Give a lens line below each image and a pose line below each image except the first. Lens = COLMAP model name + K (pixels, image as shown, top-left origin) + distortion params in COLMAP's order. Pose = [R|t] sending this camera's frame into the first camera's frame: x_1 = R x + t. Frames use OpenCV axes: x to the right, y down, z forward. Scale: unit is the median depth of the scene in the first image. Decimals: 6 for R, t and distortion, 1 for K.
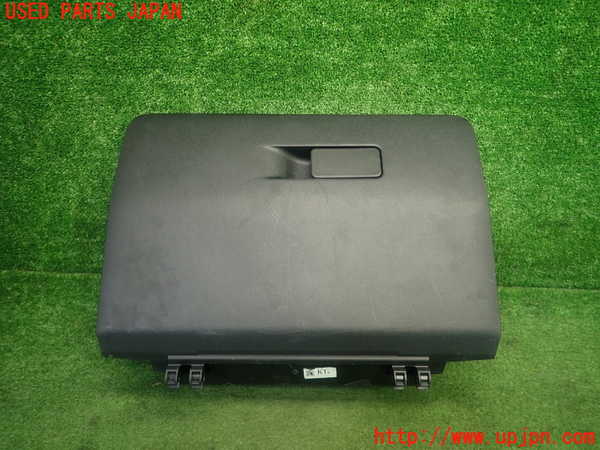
lens RADIAL K [[444.8, 0, 299.4], [0, 444.8, 224.5], [0, 0, 1]] dist [0.001034, -0.006454]
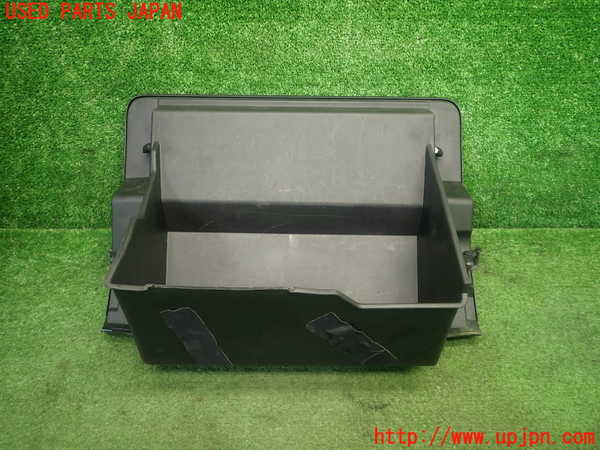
lens RADIAL K [[444.8, 0, 298.8], [0, 444.8, 225.0], [0, 0, 1]] dist [0.001034, -0.006454]
pose [[0.999379, -0.033966, -0.009362, 0.041344], [0.033548, 0.998566, -0.041725, 0.186888], [0.010766, 0.041385, 0.999085, 0.065605]]
